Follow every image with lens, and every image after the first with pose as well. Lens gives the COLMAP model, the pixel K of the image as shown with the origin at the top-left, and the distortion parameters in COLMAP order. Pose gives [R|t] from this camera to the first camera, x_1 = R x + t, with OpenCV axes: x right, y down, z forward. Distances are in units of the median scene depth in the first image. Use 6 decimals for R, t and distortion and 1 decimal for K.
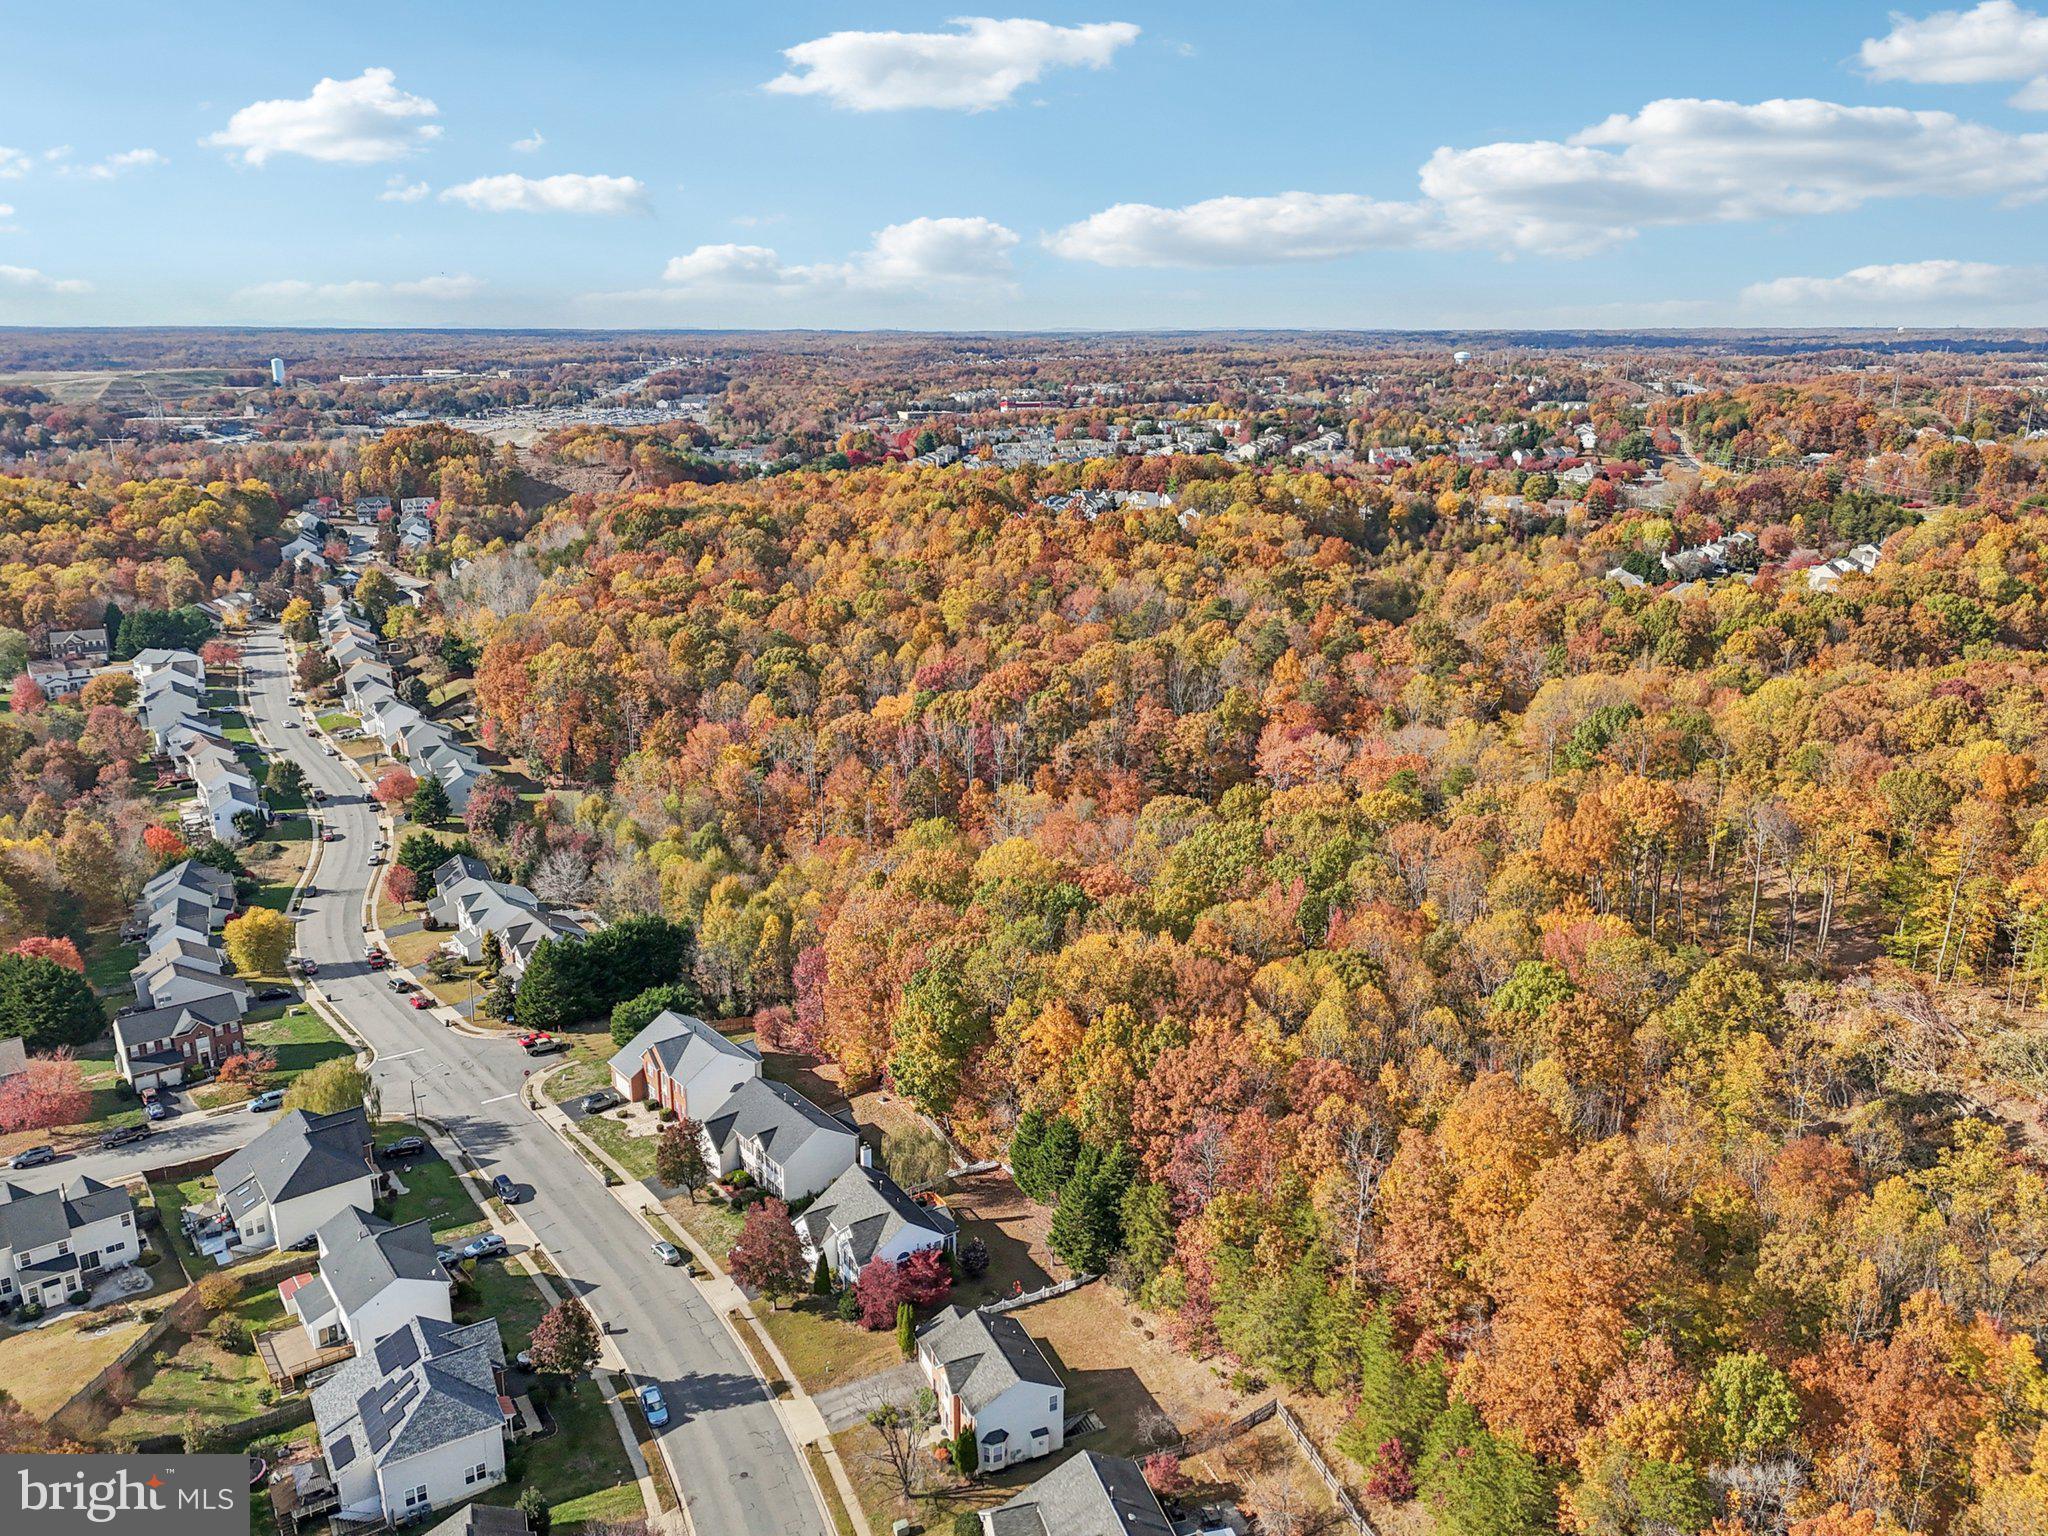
lens RADIAL K [[1533.1, 0, 1024.0], [0, 1533.1, 768.0], [0, 0, 1]] dist [0.044703, -0.006264]
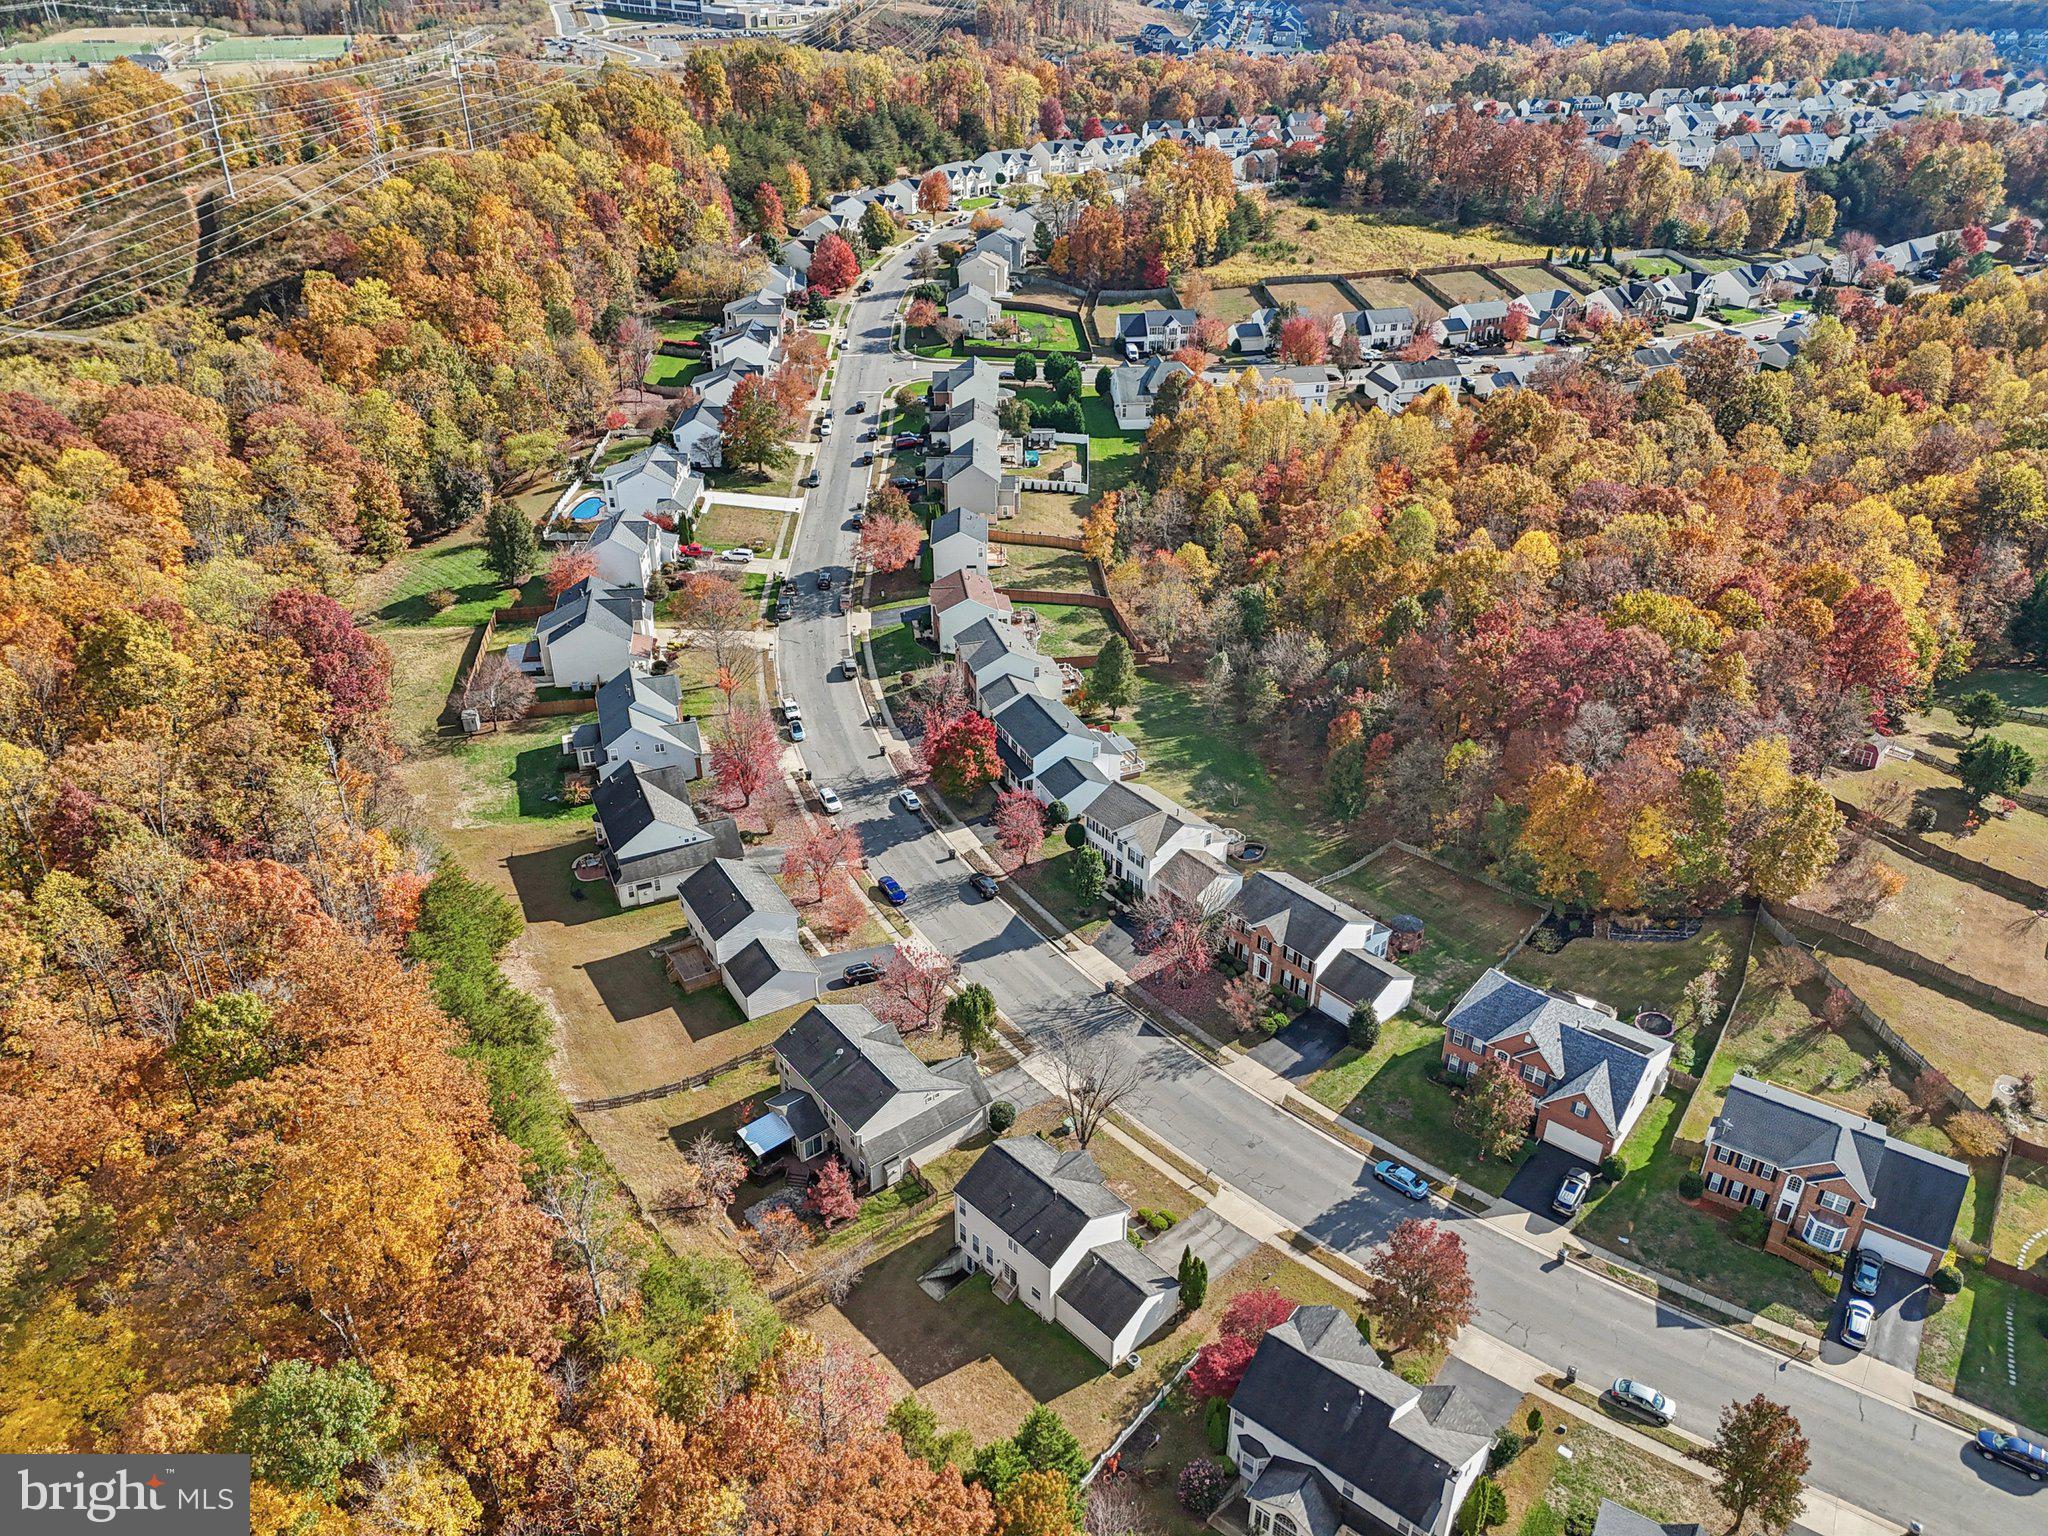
lens RADIAL K [[1508.4, 0, 1024.0], [0, 1508.4, 768.0], [0, 0, 1]] dist [0.057243, -0.042665]
pose [[-0.938741, 0.169552, -0.300028, 0.192312], [-0.098045, 0.703224, 0.704175, -0.357124], [0.330382, 0.690454, -0.643522, 1.294116]]
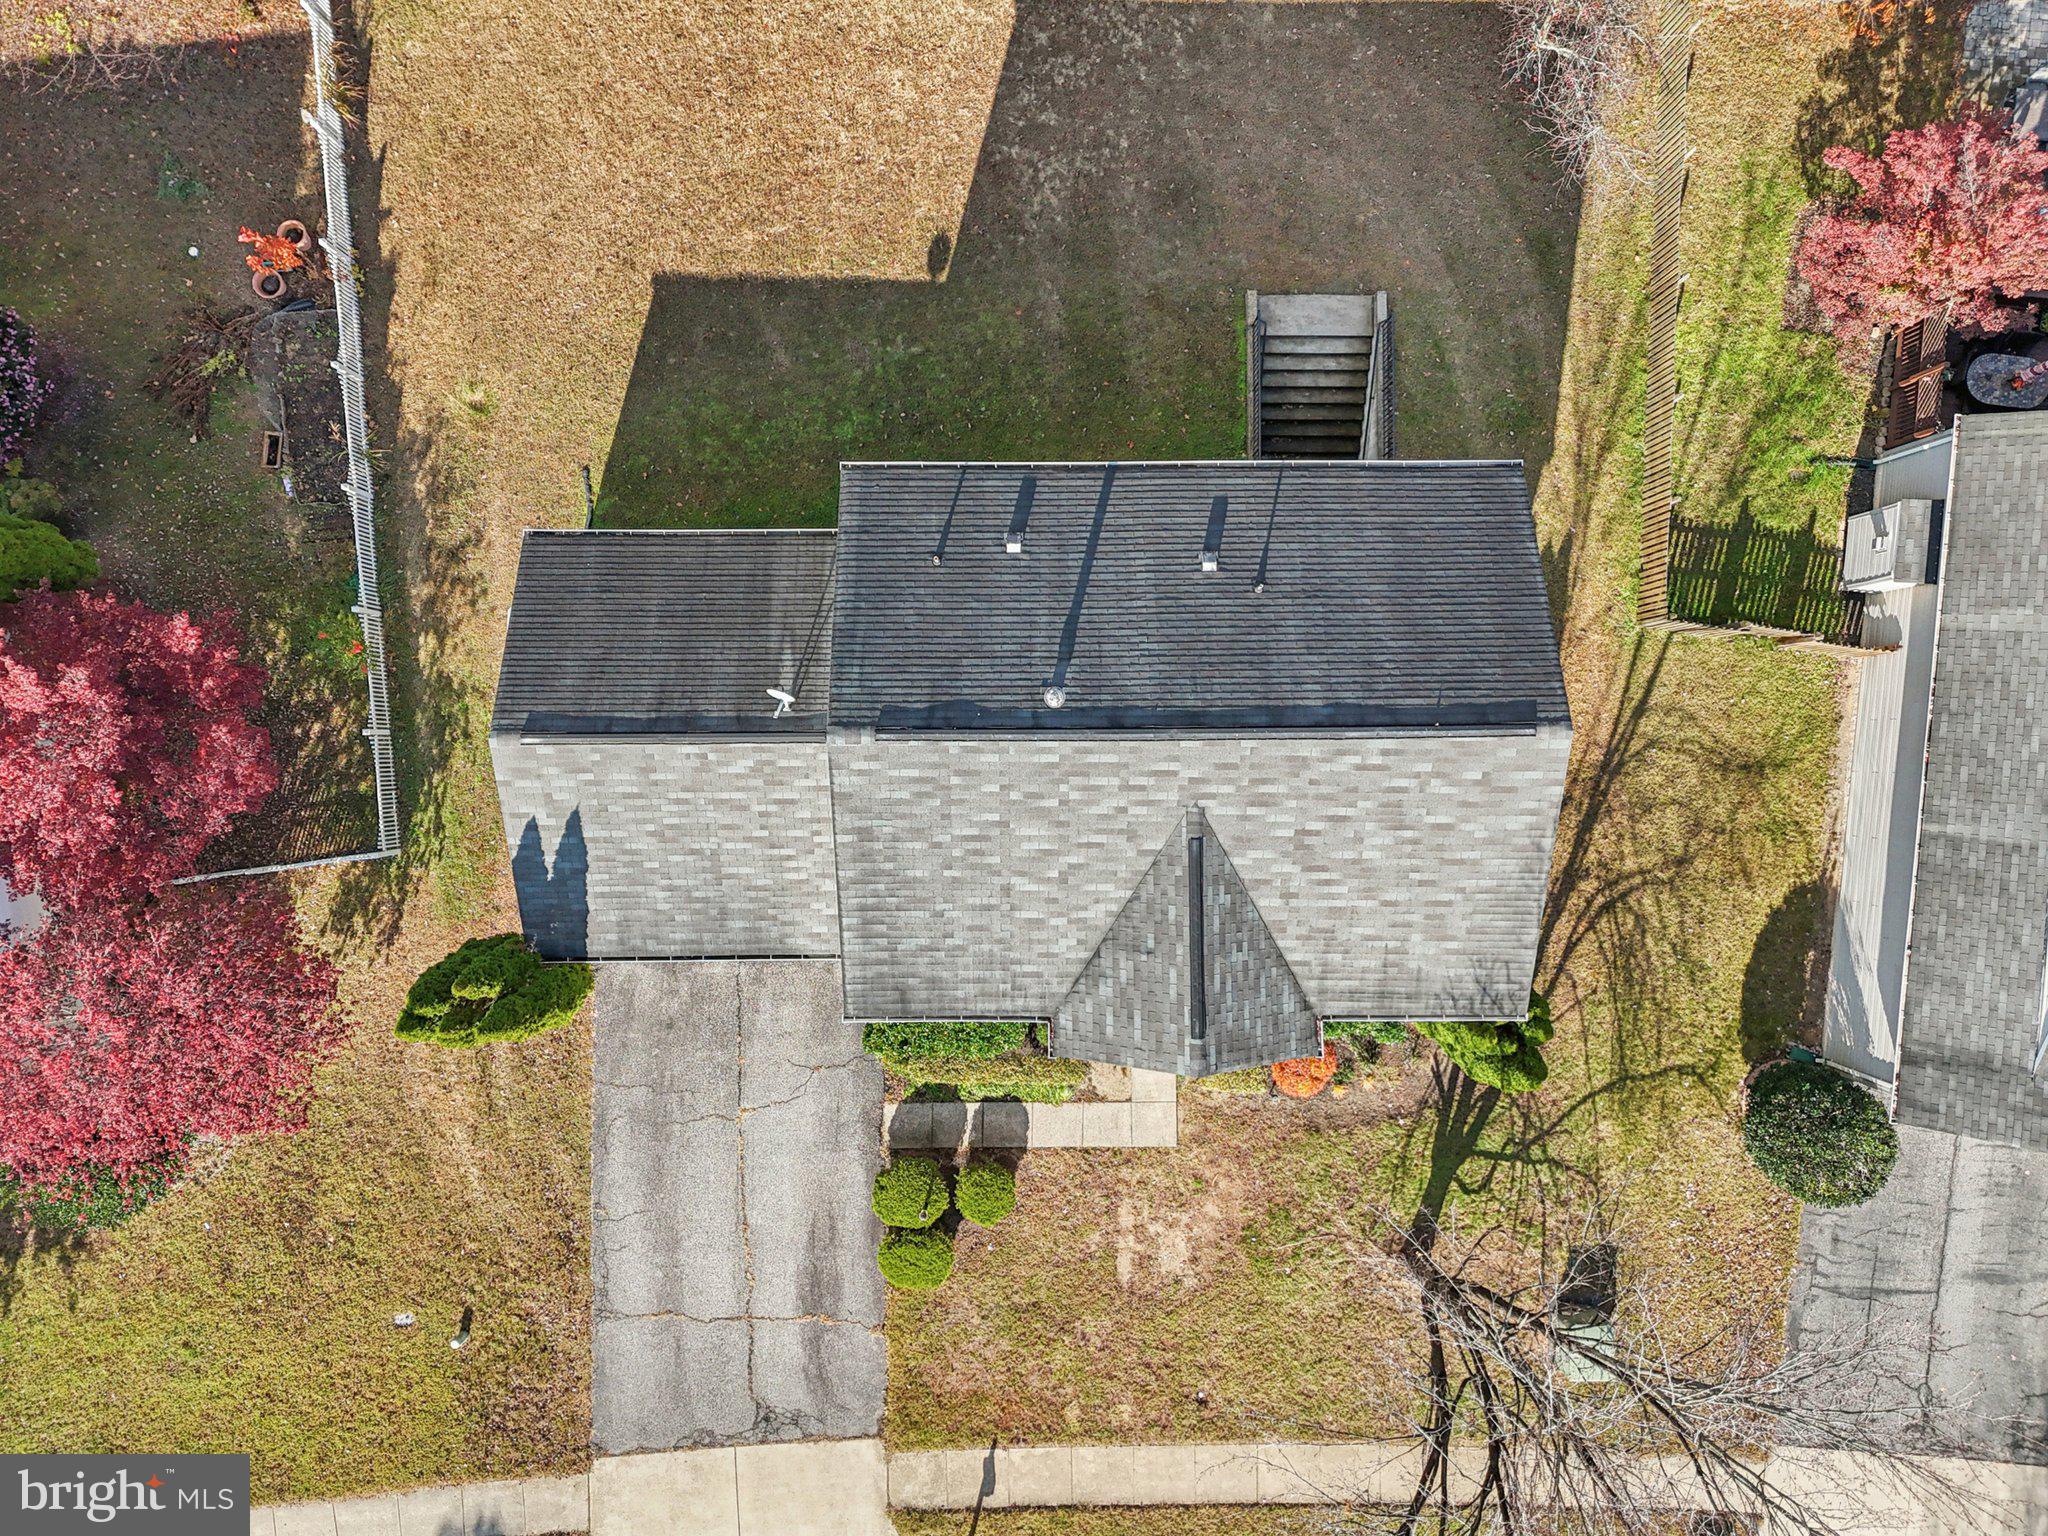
lens RADIAL K [[1533.1, 0, 1024.0], [0, 1533.1, 768.0], [0, 0, 1]] dist [0.044703, -0.006264]
pose [[0.396548, -0.917969, -0.009108, -0.025360], [0.253804, 0.100094, 0.962063, 0.200911], [-0.882232, -0.383815, 0.272677, 0.908390]]
